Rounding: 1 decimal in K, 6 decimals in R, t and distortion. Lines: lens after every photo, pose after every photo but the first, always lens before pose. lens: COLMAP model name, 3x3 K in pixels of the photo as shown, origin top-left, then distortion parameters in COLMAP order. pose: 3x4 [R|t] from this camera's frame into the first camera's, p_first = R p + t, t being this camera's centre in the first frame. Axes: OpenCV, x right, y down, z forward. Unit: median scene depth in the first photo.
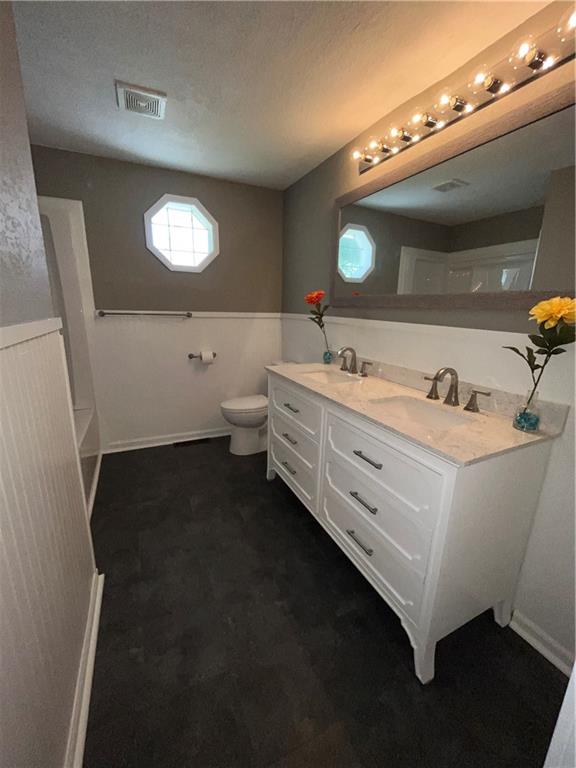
lens RADIAL K [[309.4, 0, 280.9], [0, 309.4, 384.5], [0, 0, 1]] dist [0.000968, 0.000143]
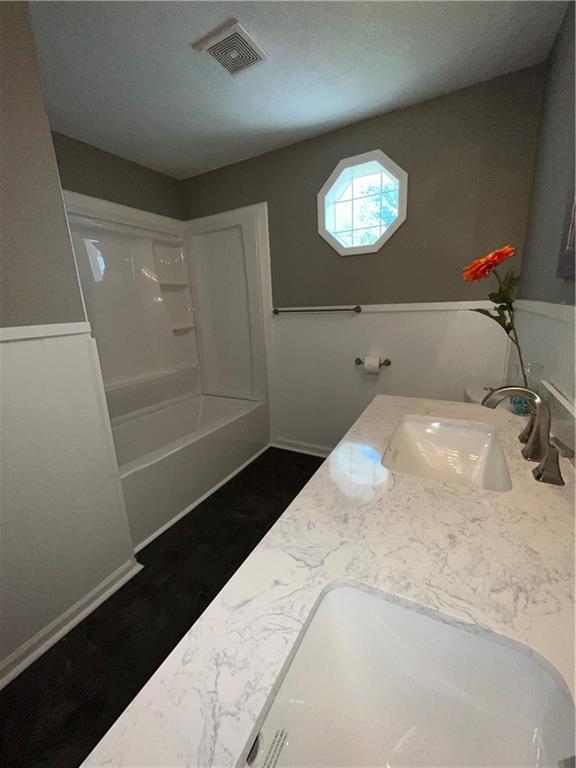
lens RADIAL K [[309.4, 0, 289.9], [0, 309.4, 379.9], [0, 0, 1]] dist [0.000968, 0.000143]
pose [[0.584736, 0.146952, -0.797802, 0.274300], [-0.138691, 0.987086, 0.080166, -0.094187], [0.799280, 0.063772, 0.597566, 0.437702]]
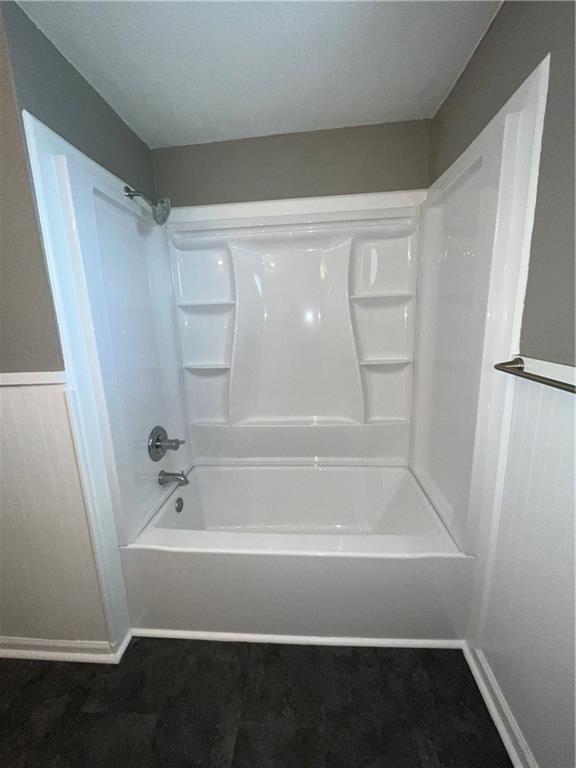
lens RADIAL K [[309.4, 0, 287.4], [0, 309.4, 382.2], [0, 0, 1]] dist [0.000968, 0.000143]
pose [[-0.496866, 0.179279, -0.849108, -0.126719], [-0.176977, 0.936935, 0.301382, -0.271657], [0.849590, 0.300019, -0.433803, 0.921042]]
